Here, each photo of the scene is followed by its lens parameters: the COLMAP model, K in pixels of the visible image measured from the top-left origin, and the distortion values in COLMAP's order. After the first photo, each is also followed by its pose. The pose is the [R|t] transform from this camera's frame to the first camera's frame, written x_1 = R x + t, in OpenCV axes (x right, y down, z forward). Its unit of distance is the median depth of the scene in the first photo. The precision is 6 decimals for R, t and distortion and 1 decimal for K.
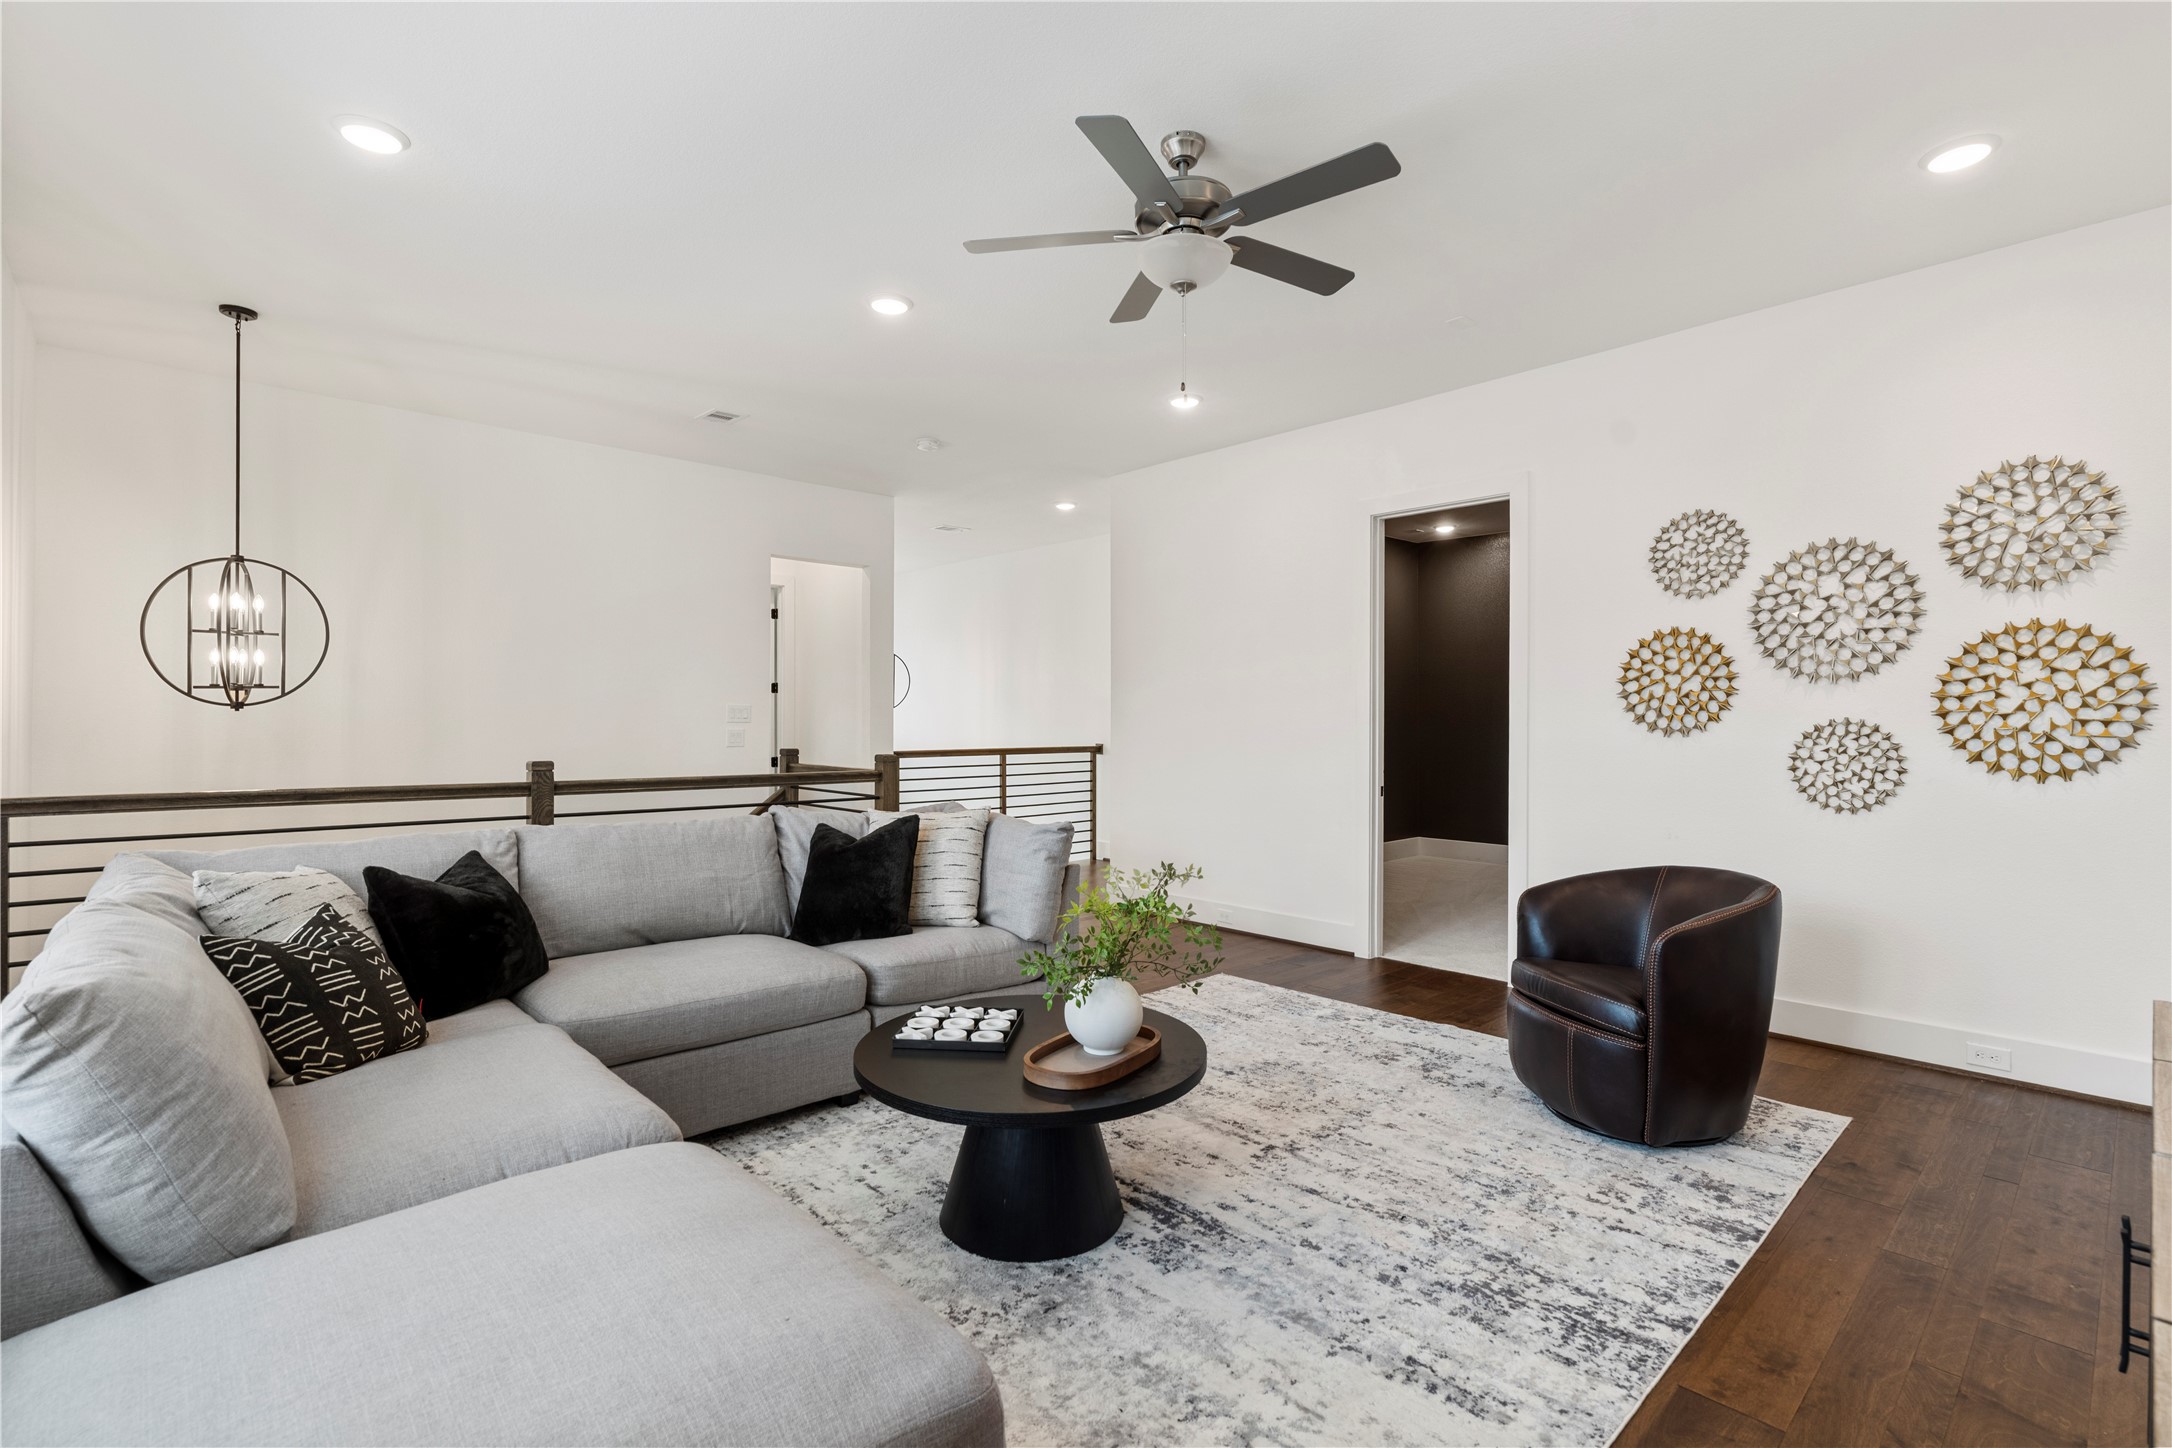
lens RADIAL K [[986.2, 0, 1083.8], [0, 986.2, 717.6], [0, 0, 1]] dist [-0.001167, 0.000162]
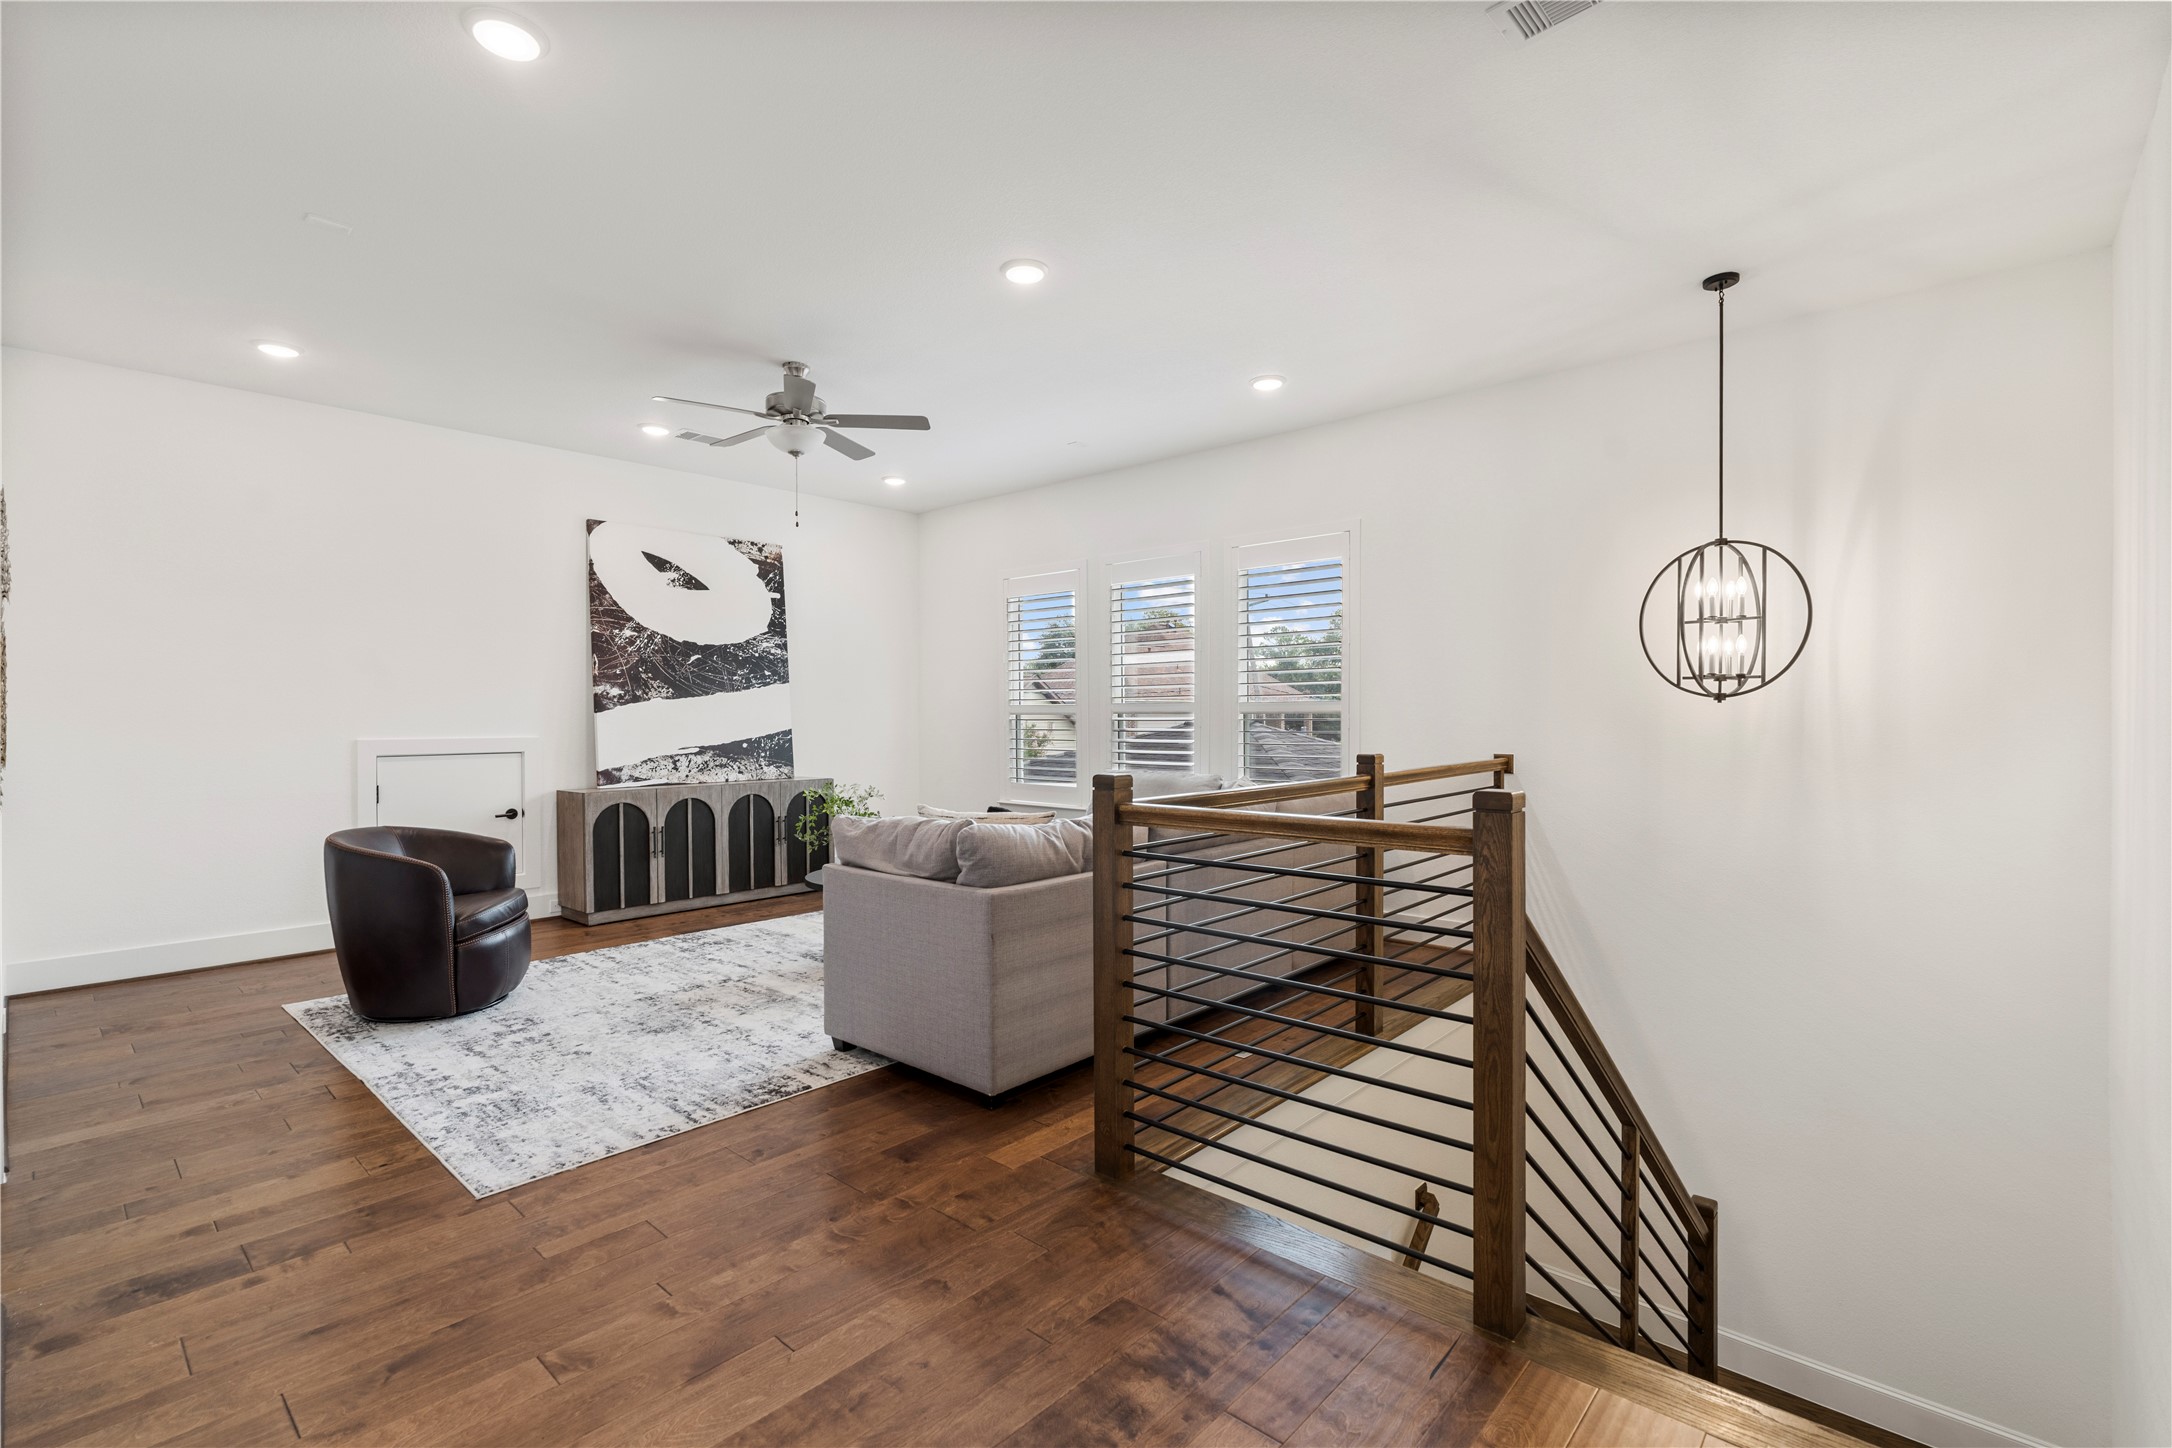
lens RADIAL K [[986.2, 0, 1087.4], [0, 986.2, 719.8], [0, 0, 1]] dist [-0.001167, 0.000162]
pose [[-0.997346, 0.003859, -0.072701, -0.195181], [0.002269, 0.999757, 0.021944, -0.012154], [0.072768, 0.021721, -0.997112, 2.005181]]
